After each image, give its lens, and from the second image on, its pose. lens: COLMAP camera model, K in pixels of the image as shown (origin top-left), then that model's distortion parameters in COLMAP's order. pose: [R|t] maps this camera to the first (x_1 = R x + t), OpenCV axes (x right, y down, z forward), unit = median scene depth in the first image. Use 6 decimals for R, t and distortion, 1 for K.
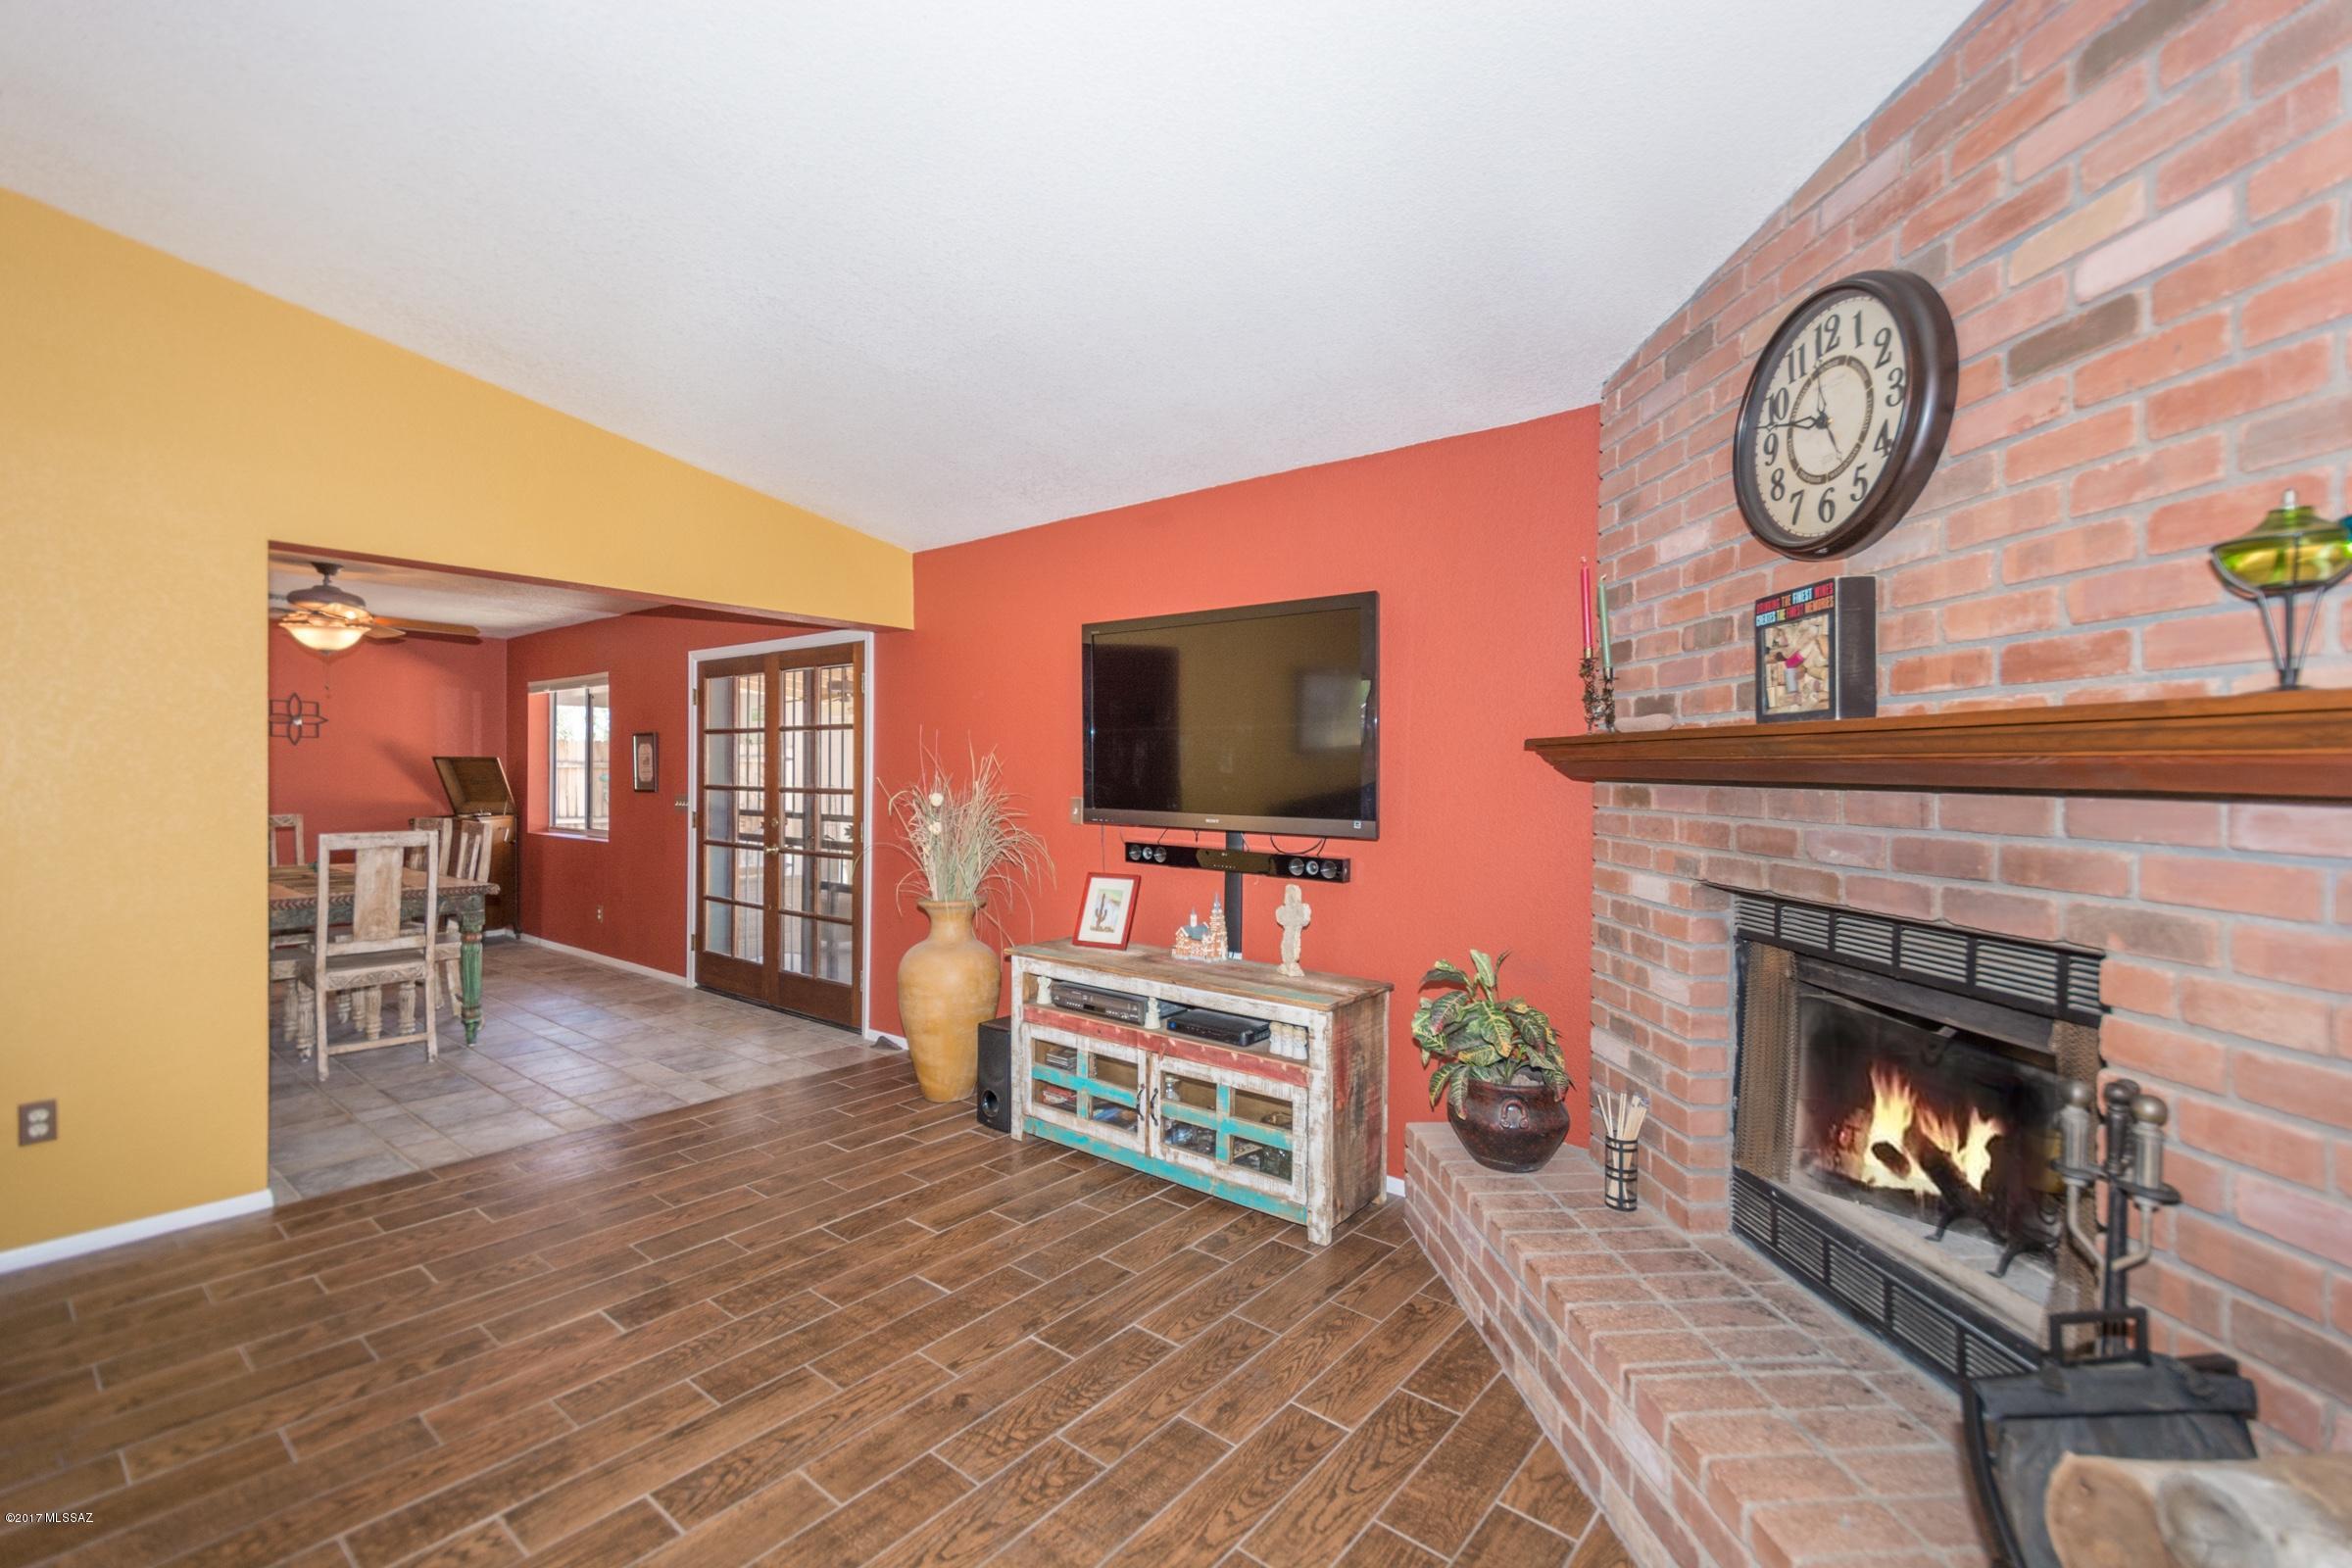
lens RADIAL K [[1017.4, 0, 1211.5], [0, 1017.4, 779.4], [0, 0, 1]] dist [0.012576, 0.000035]
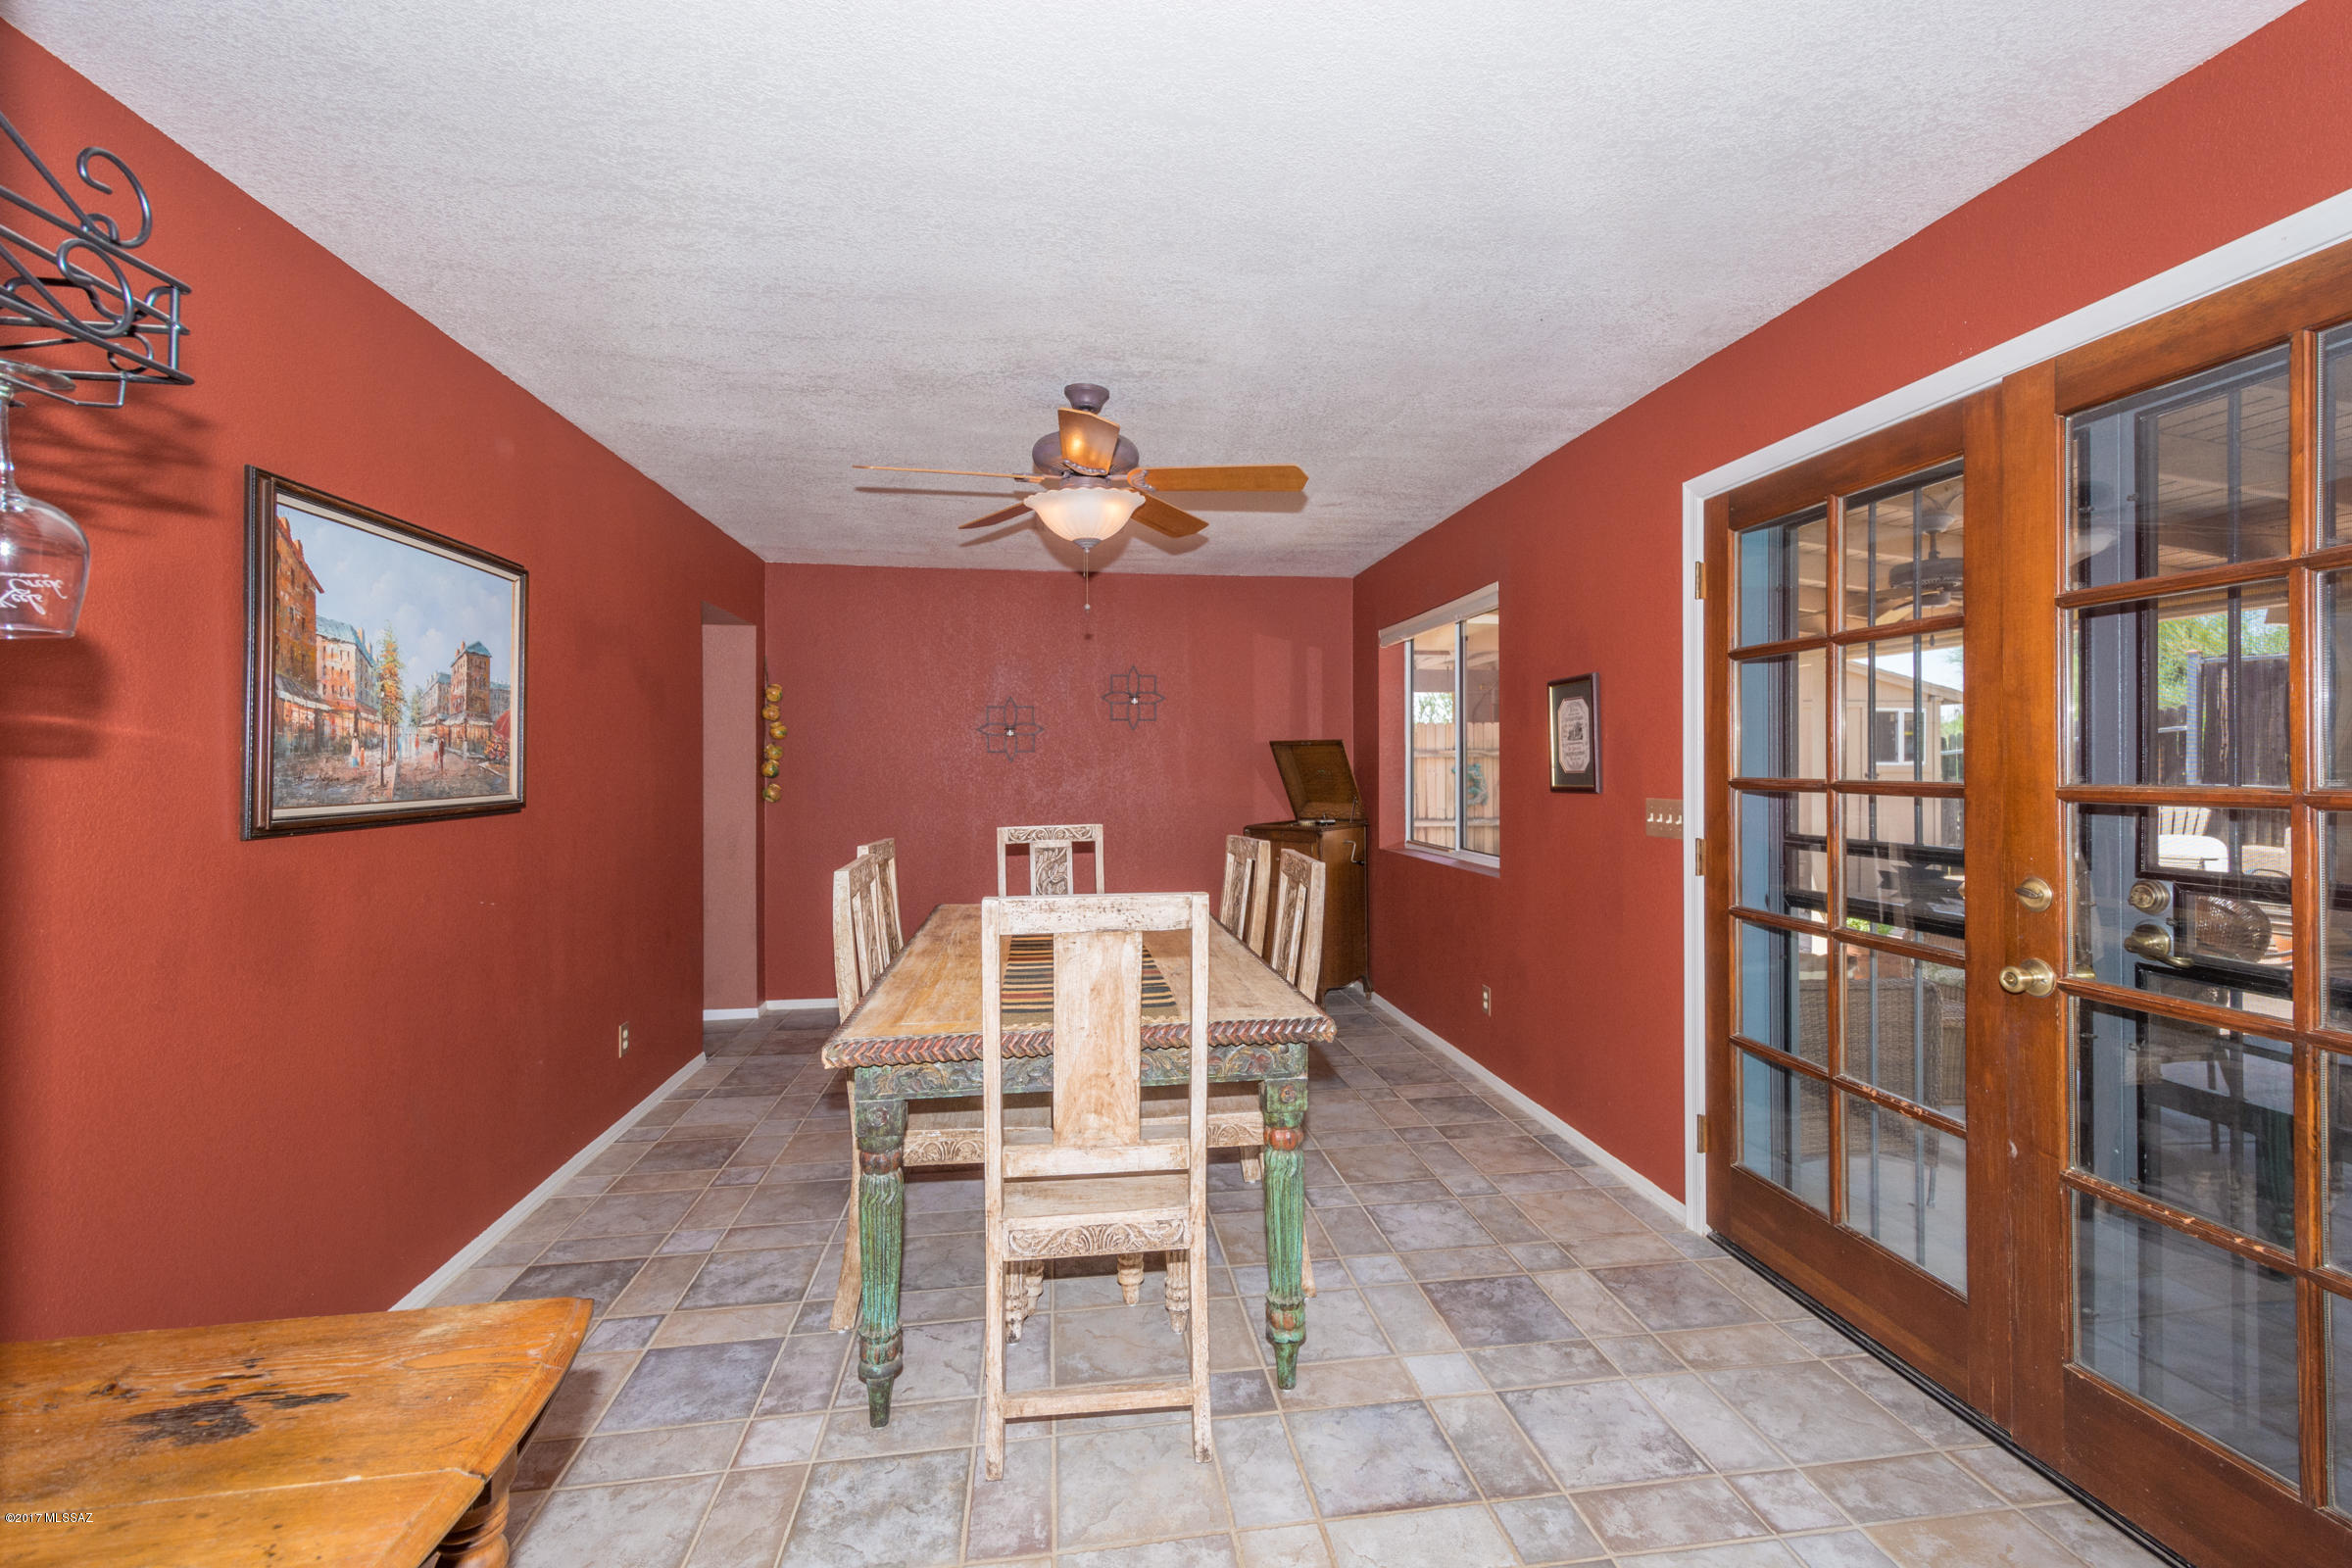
lens RADIAL K [[1017.4, 0, 1180.9], [0, 1017.4, 772.9], [0, 0, 1]] dist [0.012576, 0.000035]
pose [[0.715104, -0.005574, -0.698995, -0.357070], [0.005113, 0.999983, -0.002743, 0.002431], [0.698999, -0.001612, 0.715121, 0.523221]]
